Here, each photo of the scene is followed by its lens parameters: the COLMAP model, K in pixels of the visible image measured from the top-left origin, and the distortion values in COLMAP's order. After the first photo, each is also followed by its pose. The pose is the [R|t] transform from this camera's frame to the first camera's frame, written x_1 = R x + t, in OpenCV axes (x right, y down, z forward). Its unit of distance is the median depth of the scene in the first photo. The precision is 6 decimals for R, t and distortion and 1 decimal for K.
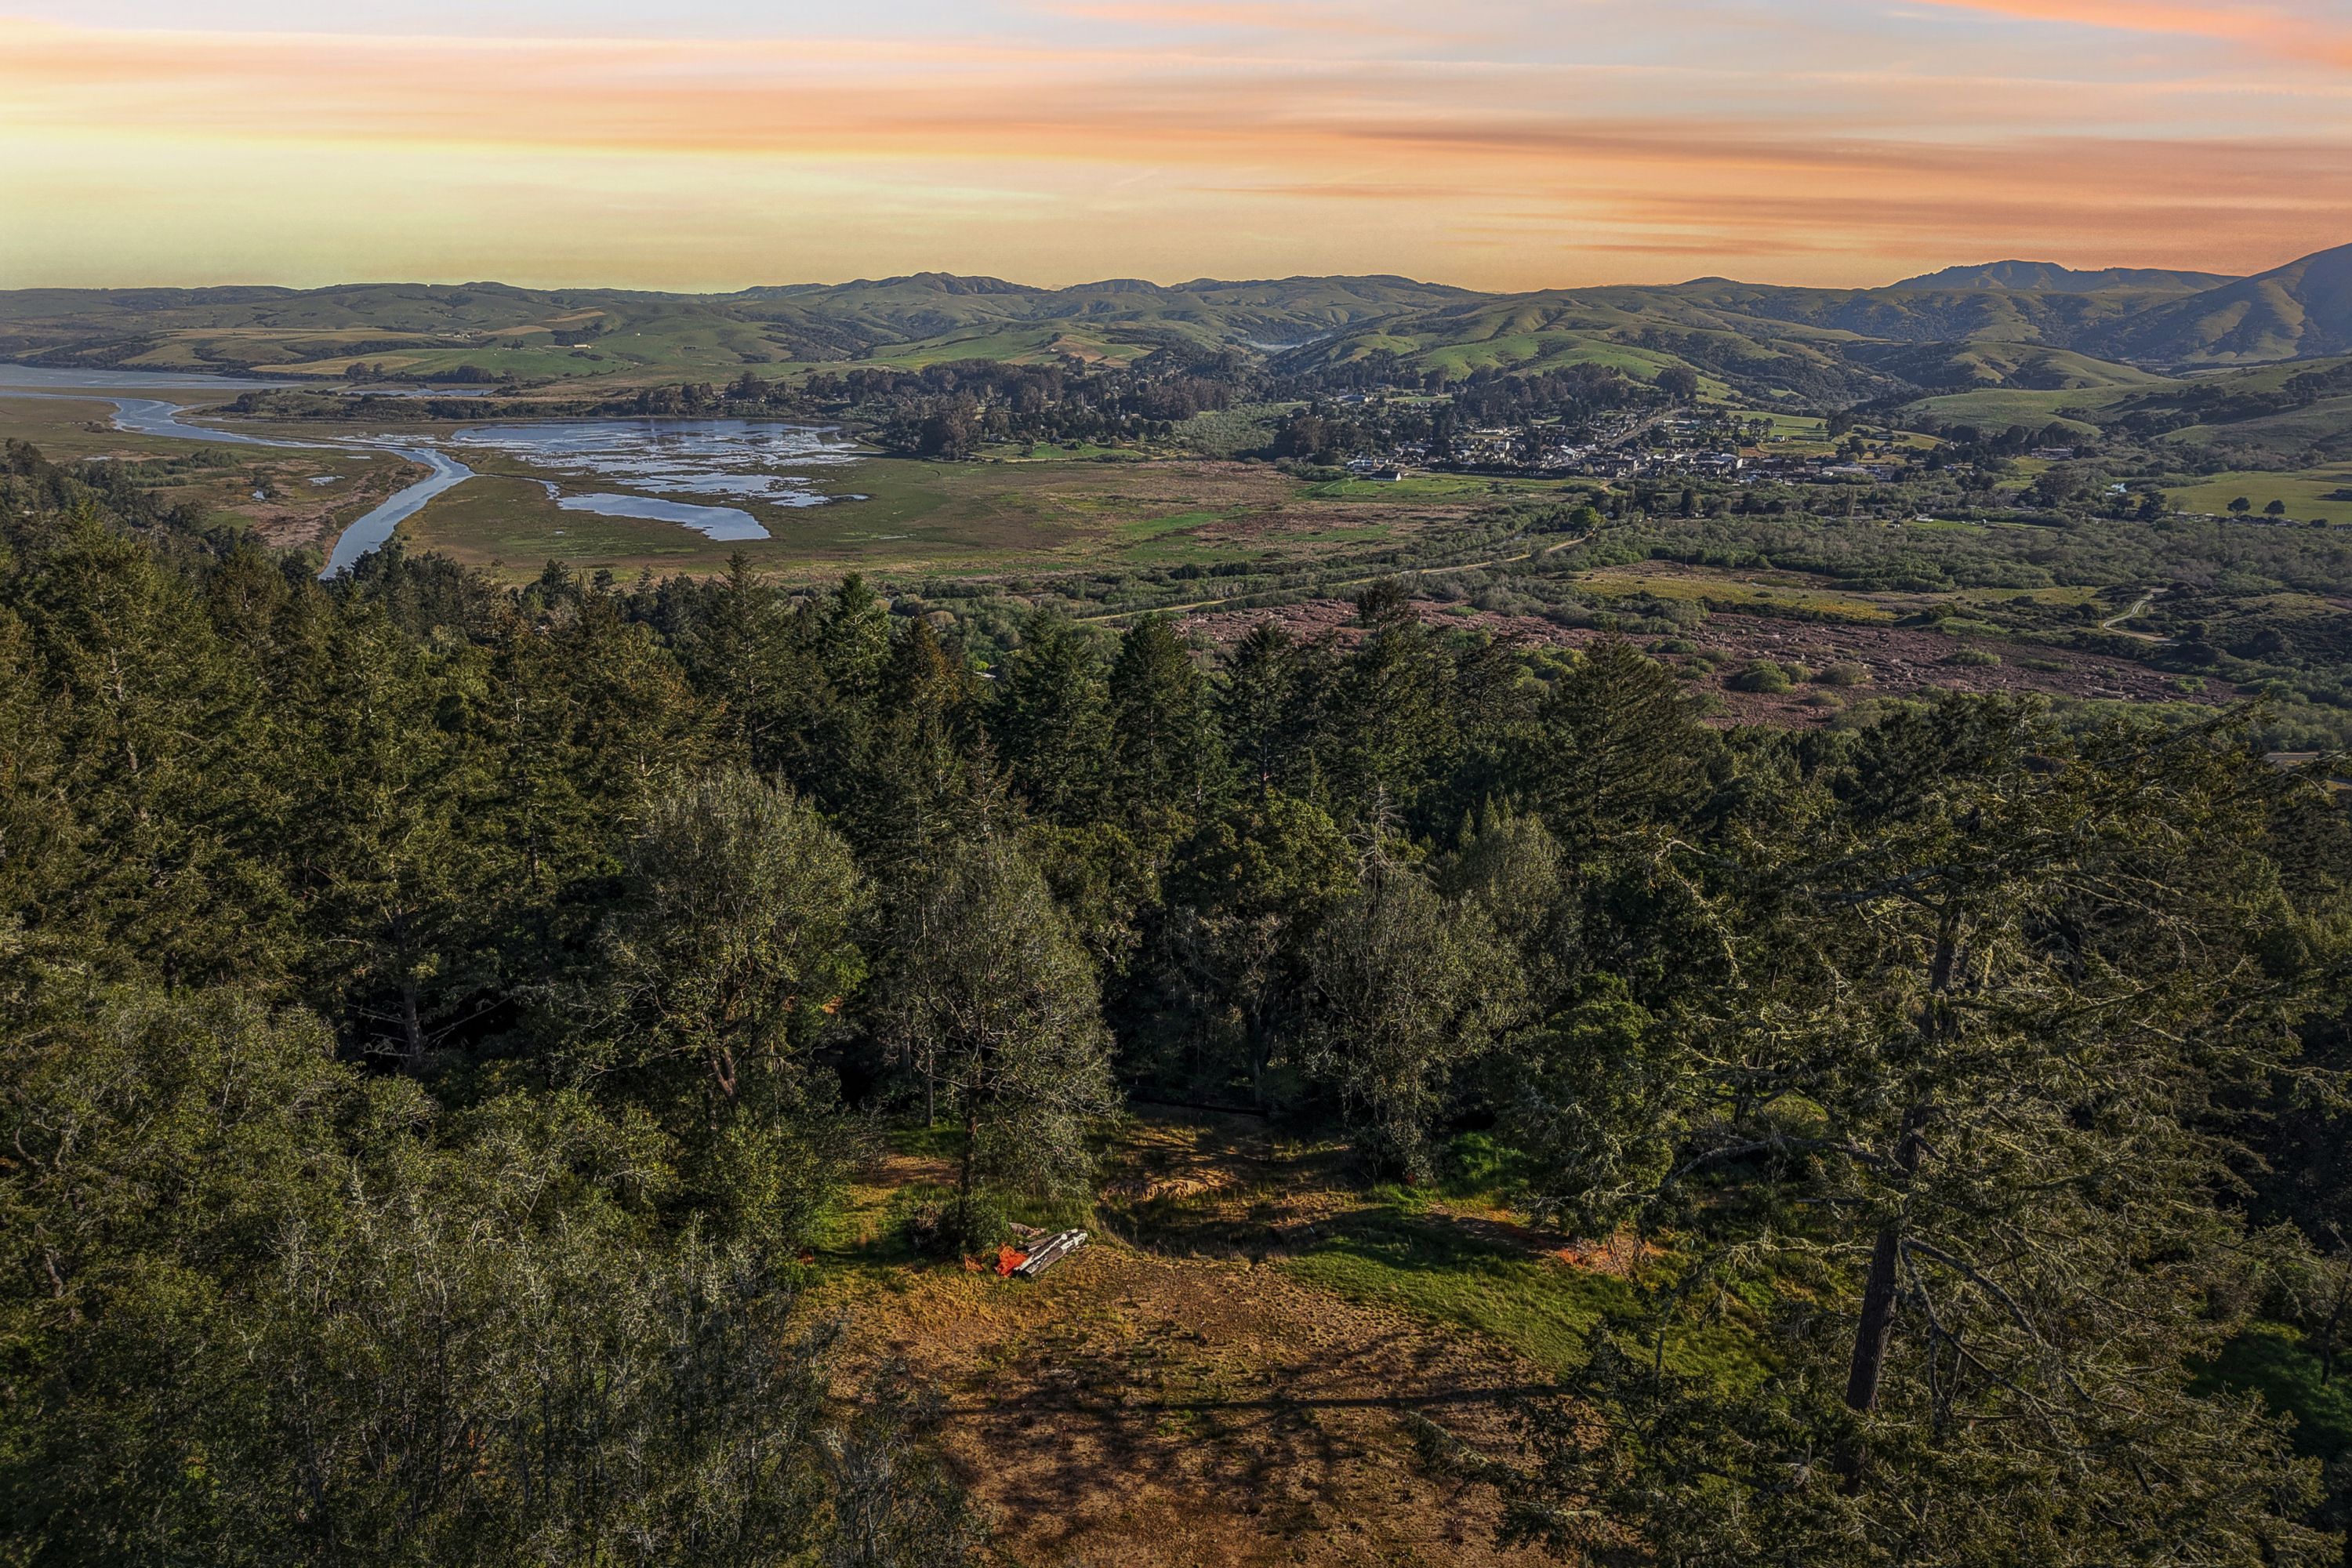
lens RADIAL K [[1577.7, 0, 1147.6], [0, 1577.7, 781.1], [0, 0, 1]] dist [0.027188, -0.006714]
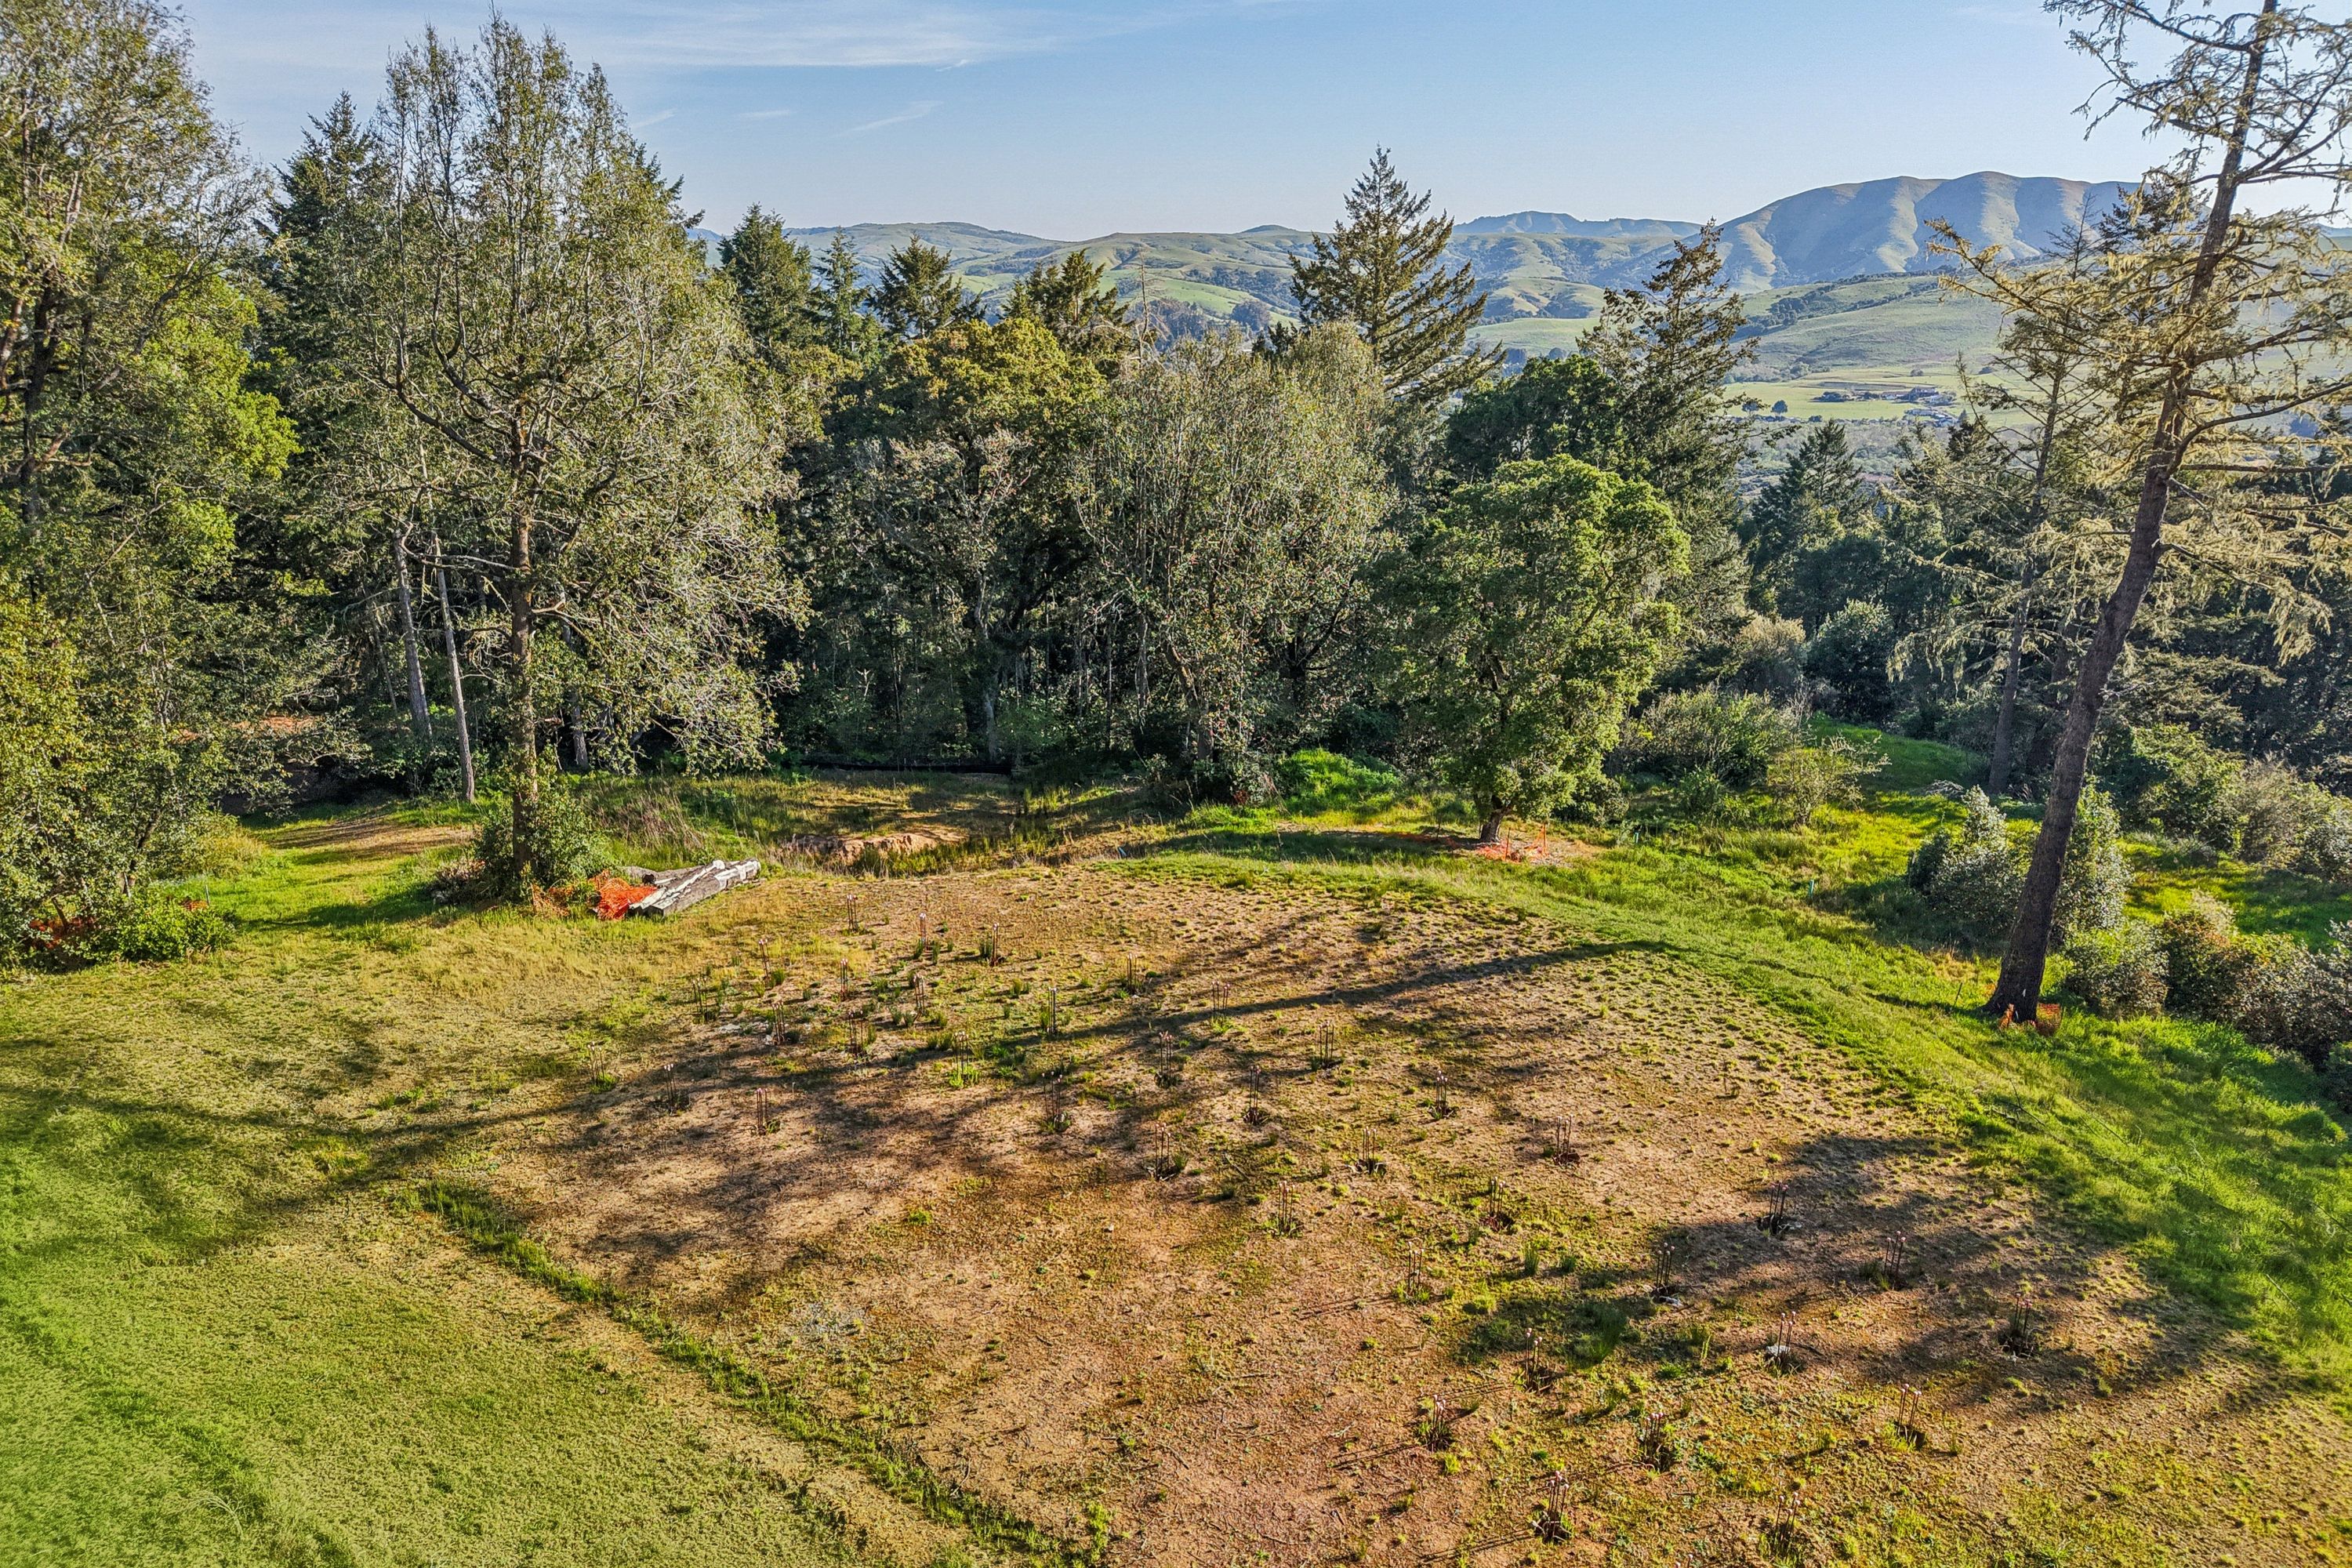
lens RADIAL K [[1577.7, 0, 1147.6], [0, 1577.7, 781.1], [0, 0, 1]] dist [0.027188, -0.006714]
pose [[0.966580, -0.076366, 0.244728, -0.036190], [0.072280, 0.997055, 0.025647, 0.226848], [-0.245966, -0.007101, 0.969252, 0.364913]]
